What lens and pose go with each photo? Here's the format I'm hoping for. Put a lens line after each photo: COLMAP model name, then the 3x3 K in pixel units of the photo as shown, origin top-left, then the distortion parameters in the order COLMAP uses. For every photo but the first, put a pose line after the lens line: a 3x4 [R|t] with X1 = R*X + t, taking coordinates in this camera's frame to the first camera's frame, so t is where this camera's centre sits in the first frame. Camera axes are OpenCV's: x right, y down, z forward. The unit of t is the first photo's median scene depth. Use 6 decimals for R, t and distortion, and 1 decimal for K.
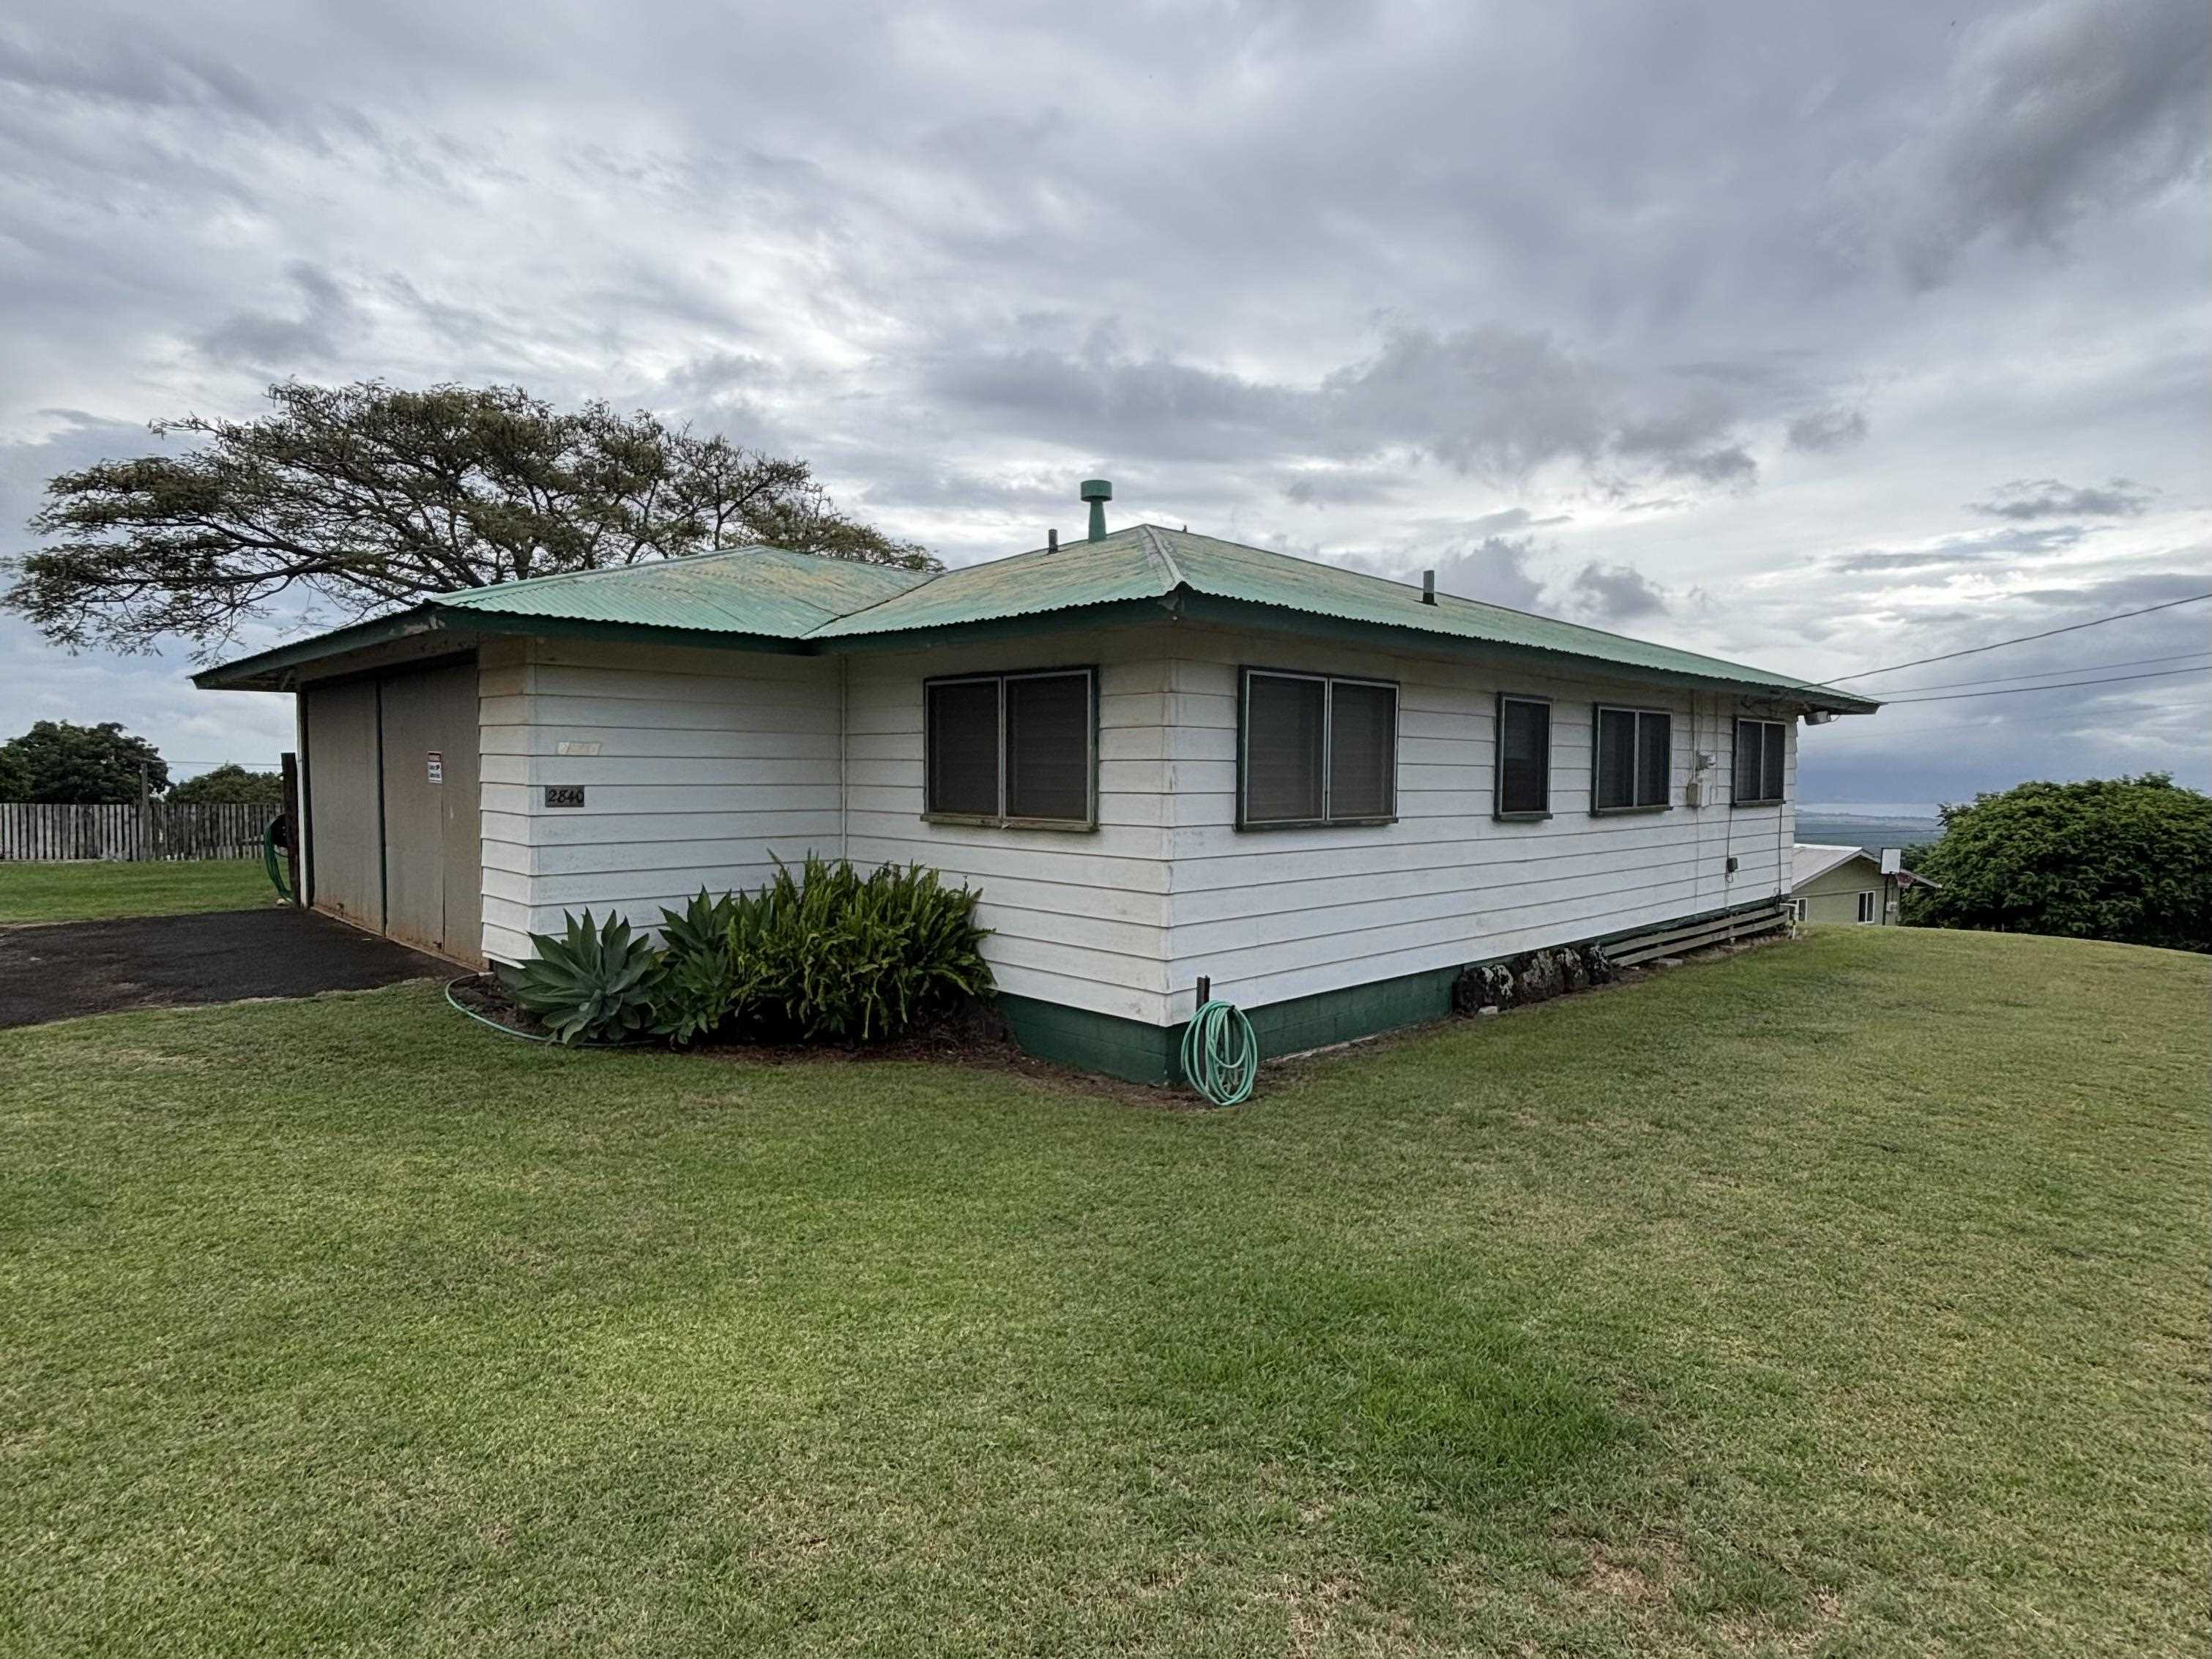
lens RADIAL K [[1197.4, 0, 1106.0], [0, 1197.4, 829.5], [0, 0, 1]] dist [0.038479, -0.060696]
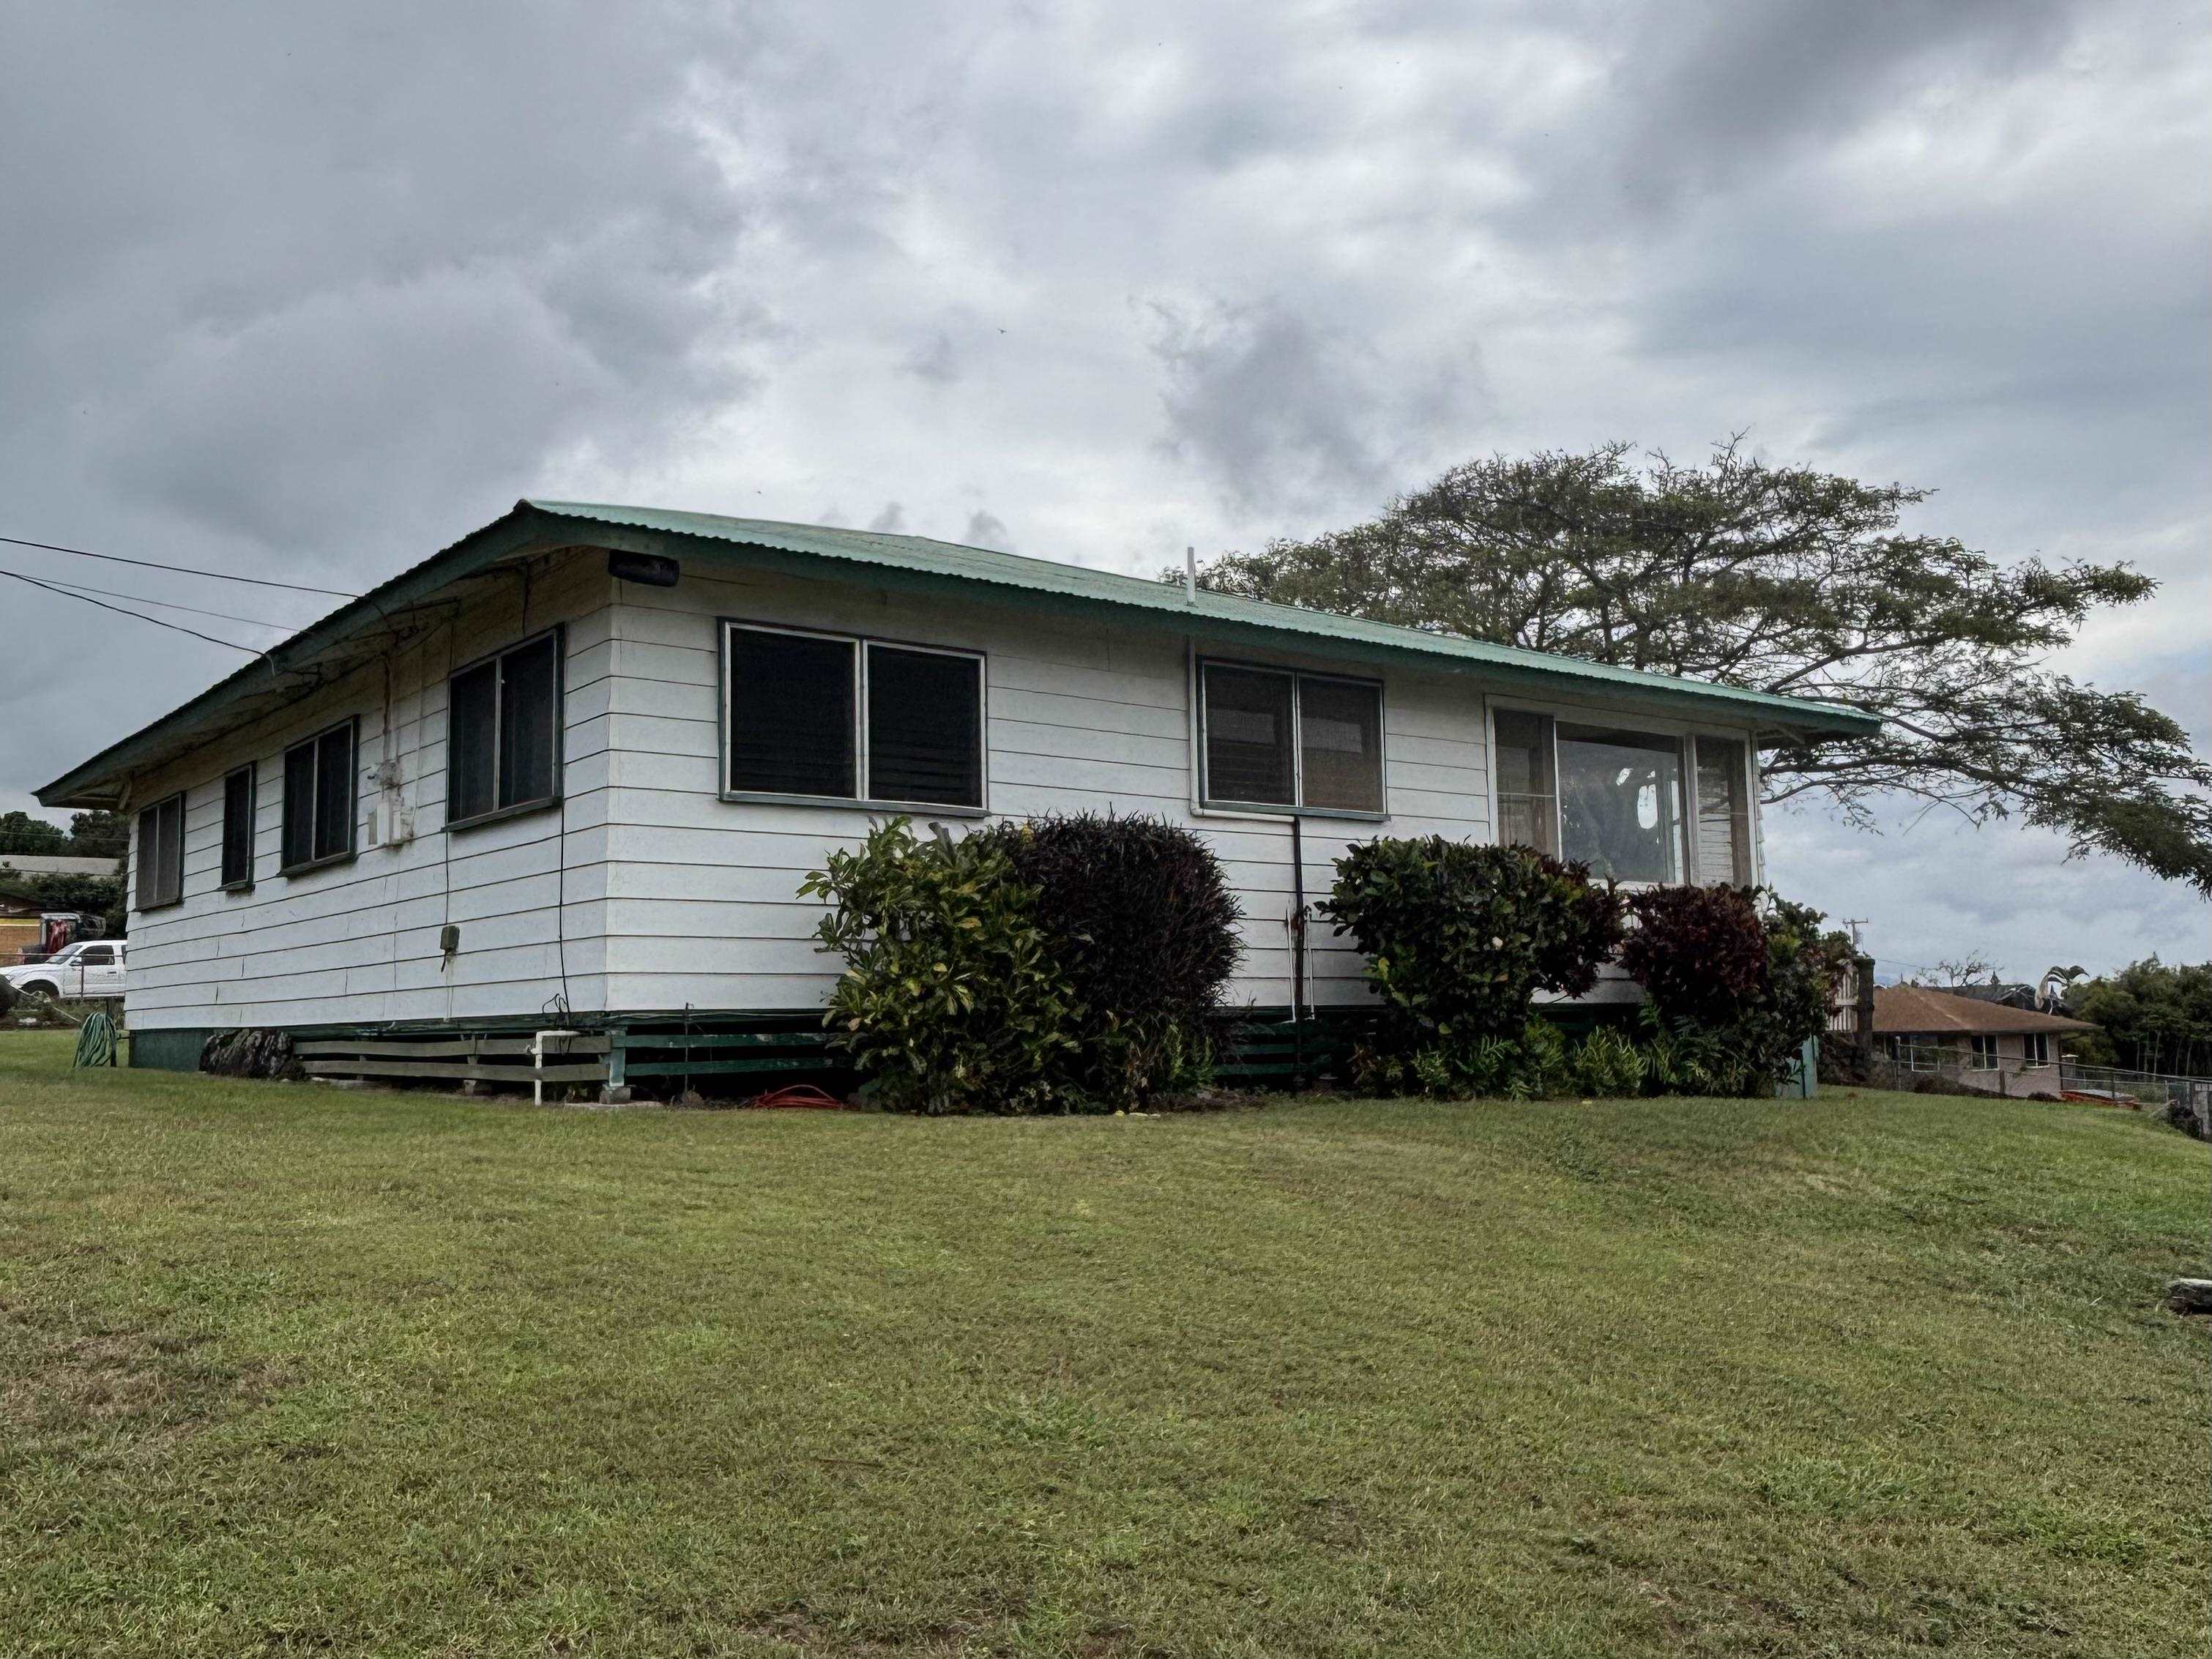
lens RADIAL K [[1889.7, 0, 1101.0], [0, 1889.7, 846.3], [0, 0, 1]] dist [0.038925, -0.061022]
pose [[-0.112170, -0.101349, -0.988507, 1.520749], [-0.040392, 0.994428, -0.097373, 0.066686], [0.992868, 0.029005, -0.115639, 1.574576]]
